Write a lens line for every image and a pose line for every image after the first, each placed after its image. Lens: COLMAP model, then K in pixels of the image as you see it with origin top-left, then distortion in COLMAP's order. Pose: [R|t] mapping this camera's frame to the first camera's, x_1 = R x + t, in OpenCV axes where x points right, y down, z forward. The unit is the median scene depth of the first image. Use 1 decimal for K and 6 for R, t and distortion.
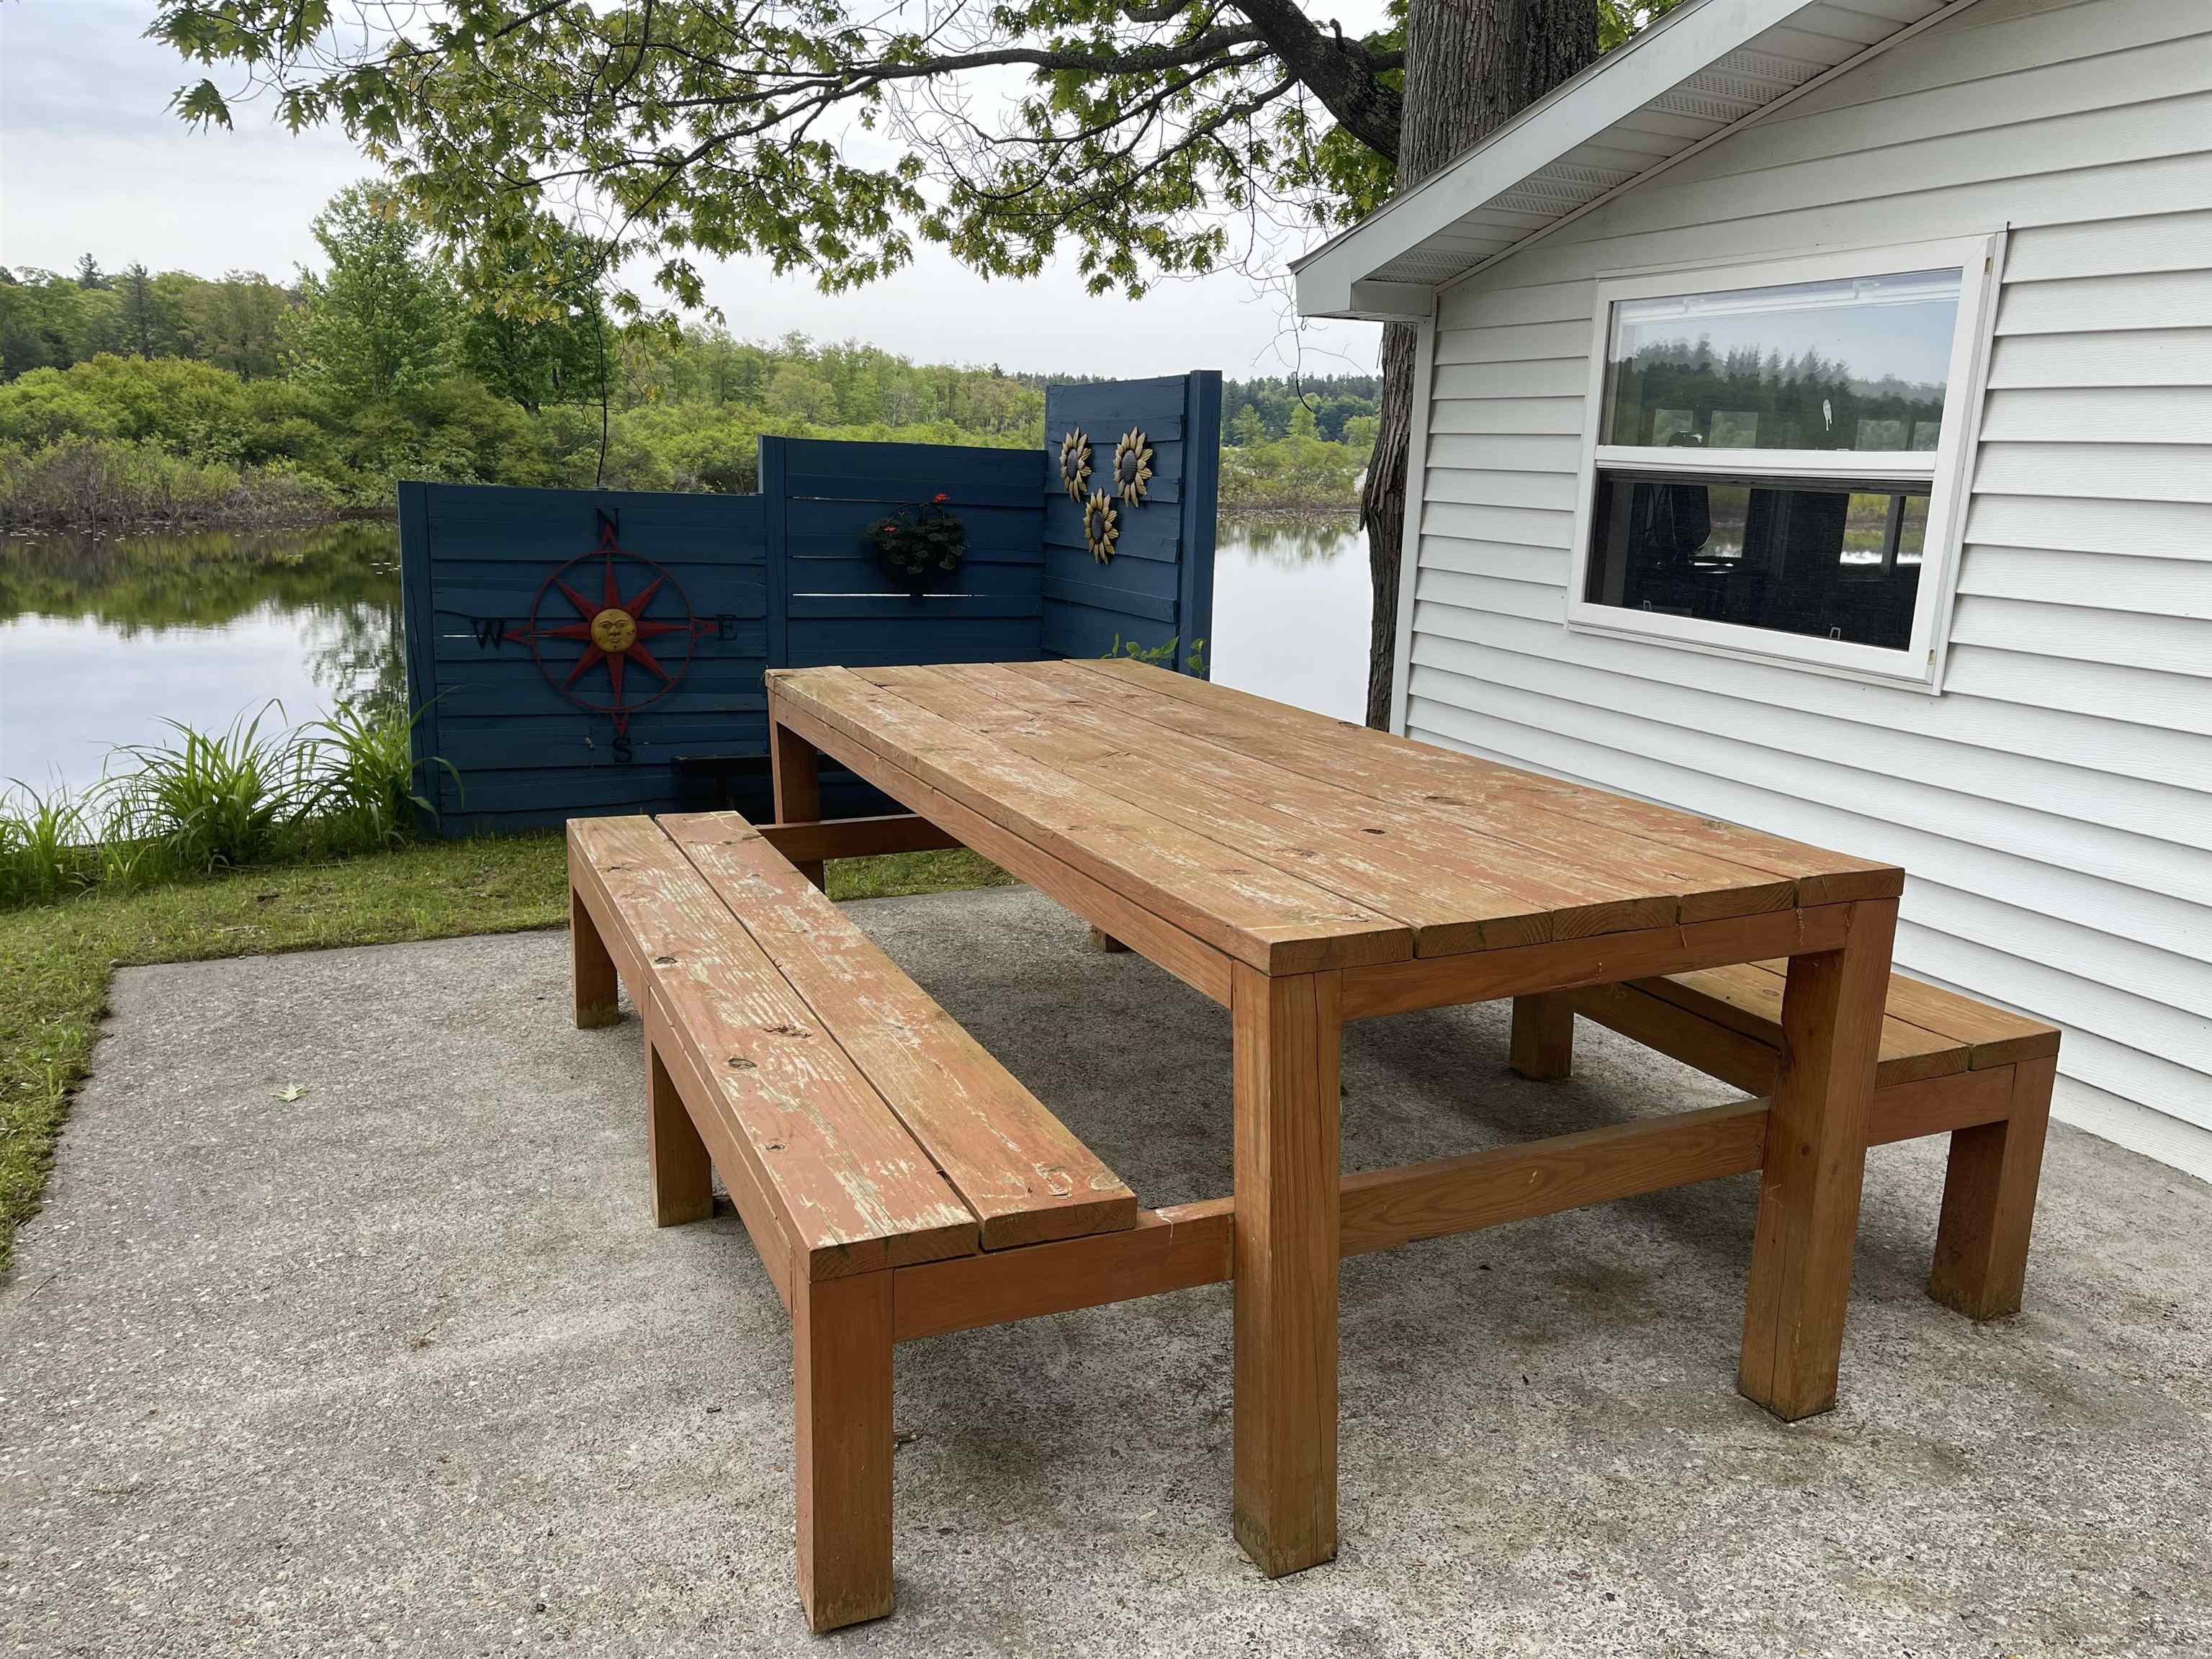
lens RADIAL K [[1681.3, 0, 1127.0], [0, 1681.3, 813.6], [0, 0, 1]] dist [0.052914, -0.053940]
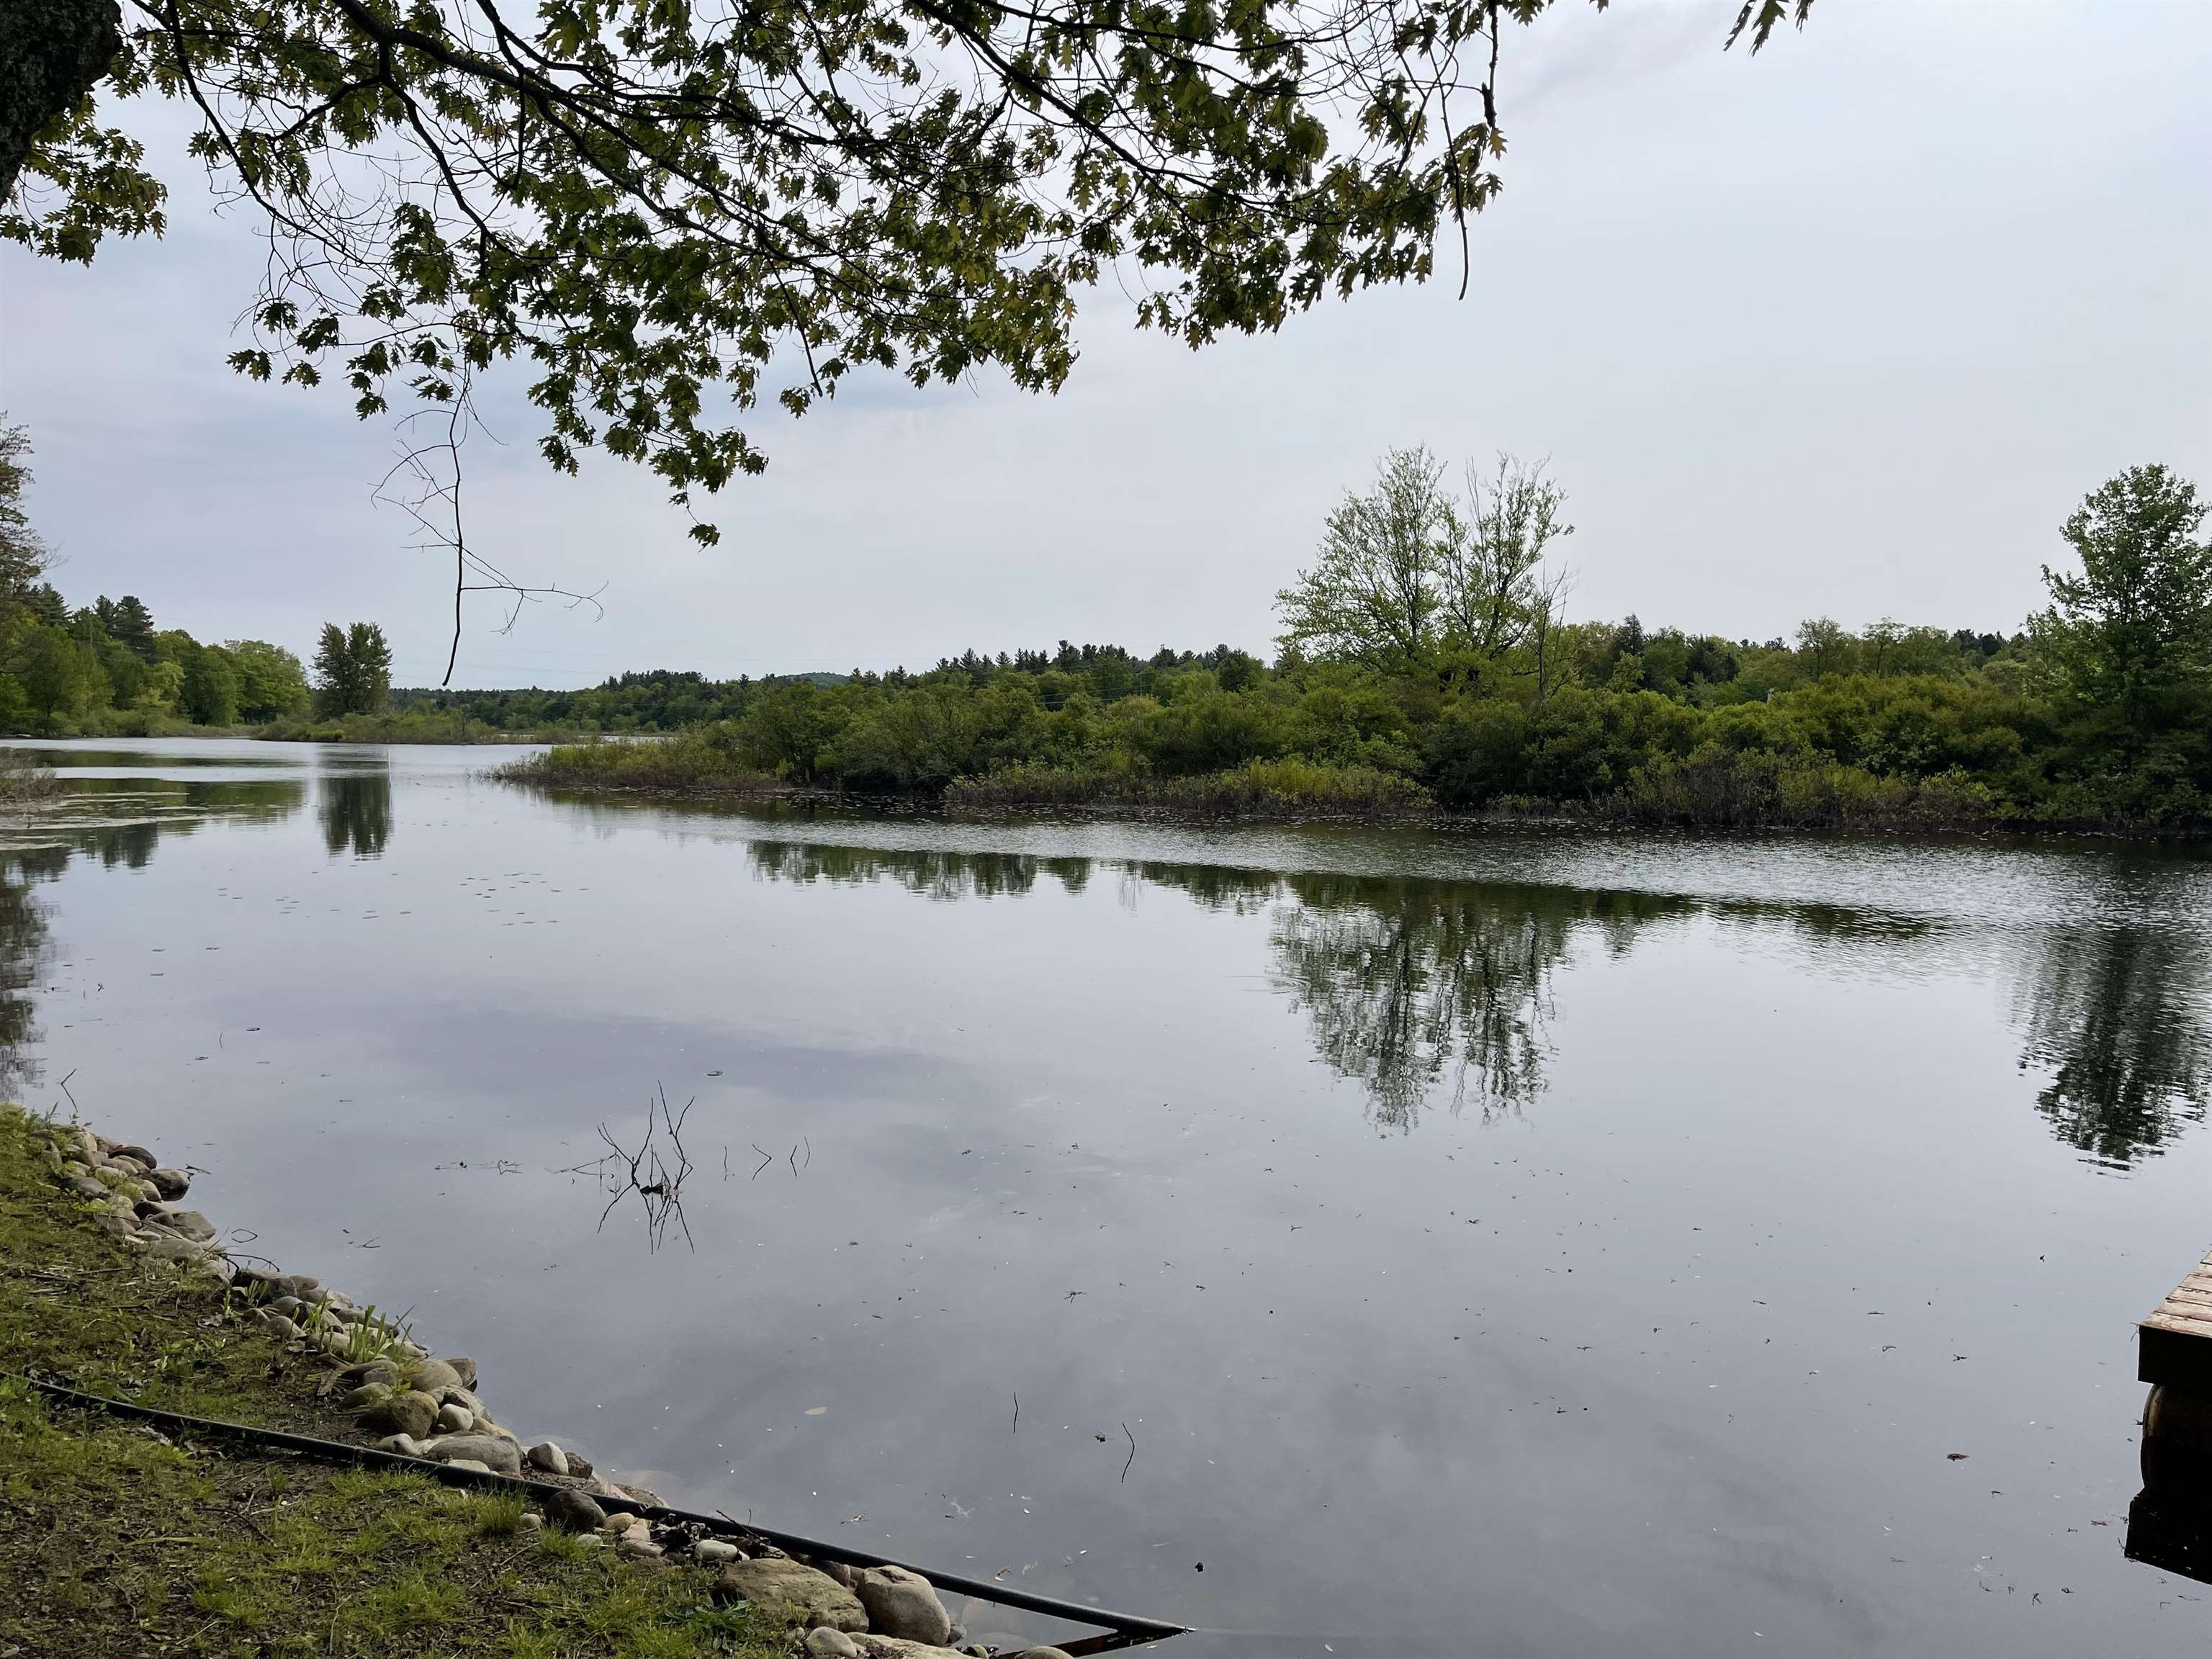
lens RADIAL K [[1681.3, 0, 1109.3], [0, 1681.3, 832.1], [0, 0, 1]] dist [0.052914, -0.053940]
pose [[0.433892, 0.020852, -0.900724, 0.134345], [-0.192912, 0.978696, -0.070271, -0.018386], [0.880070, 0.204251, 0.428671, 0.188482]]
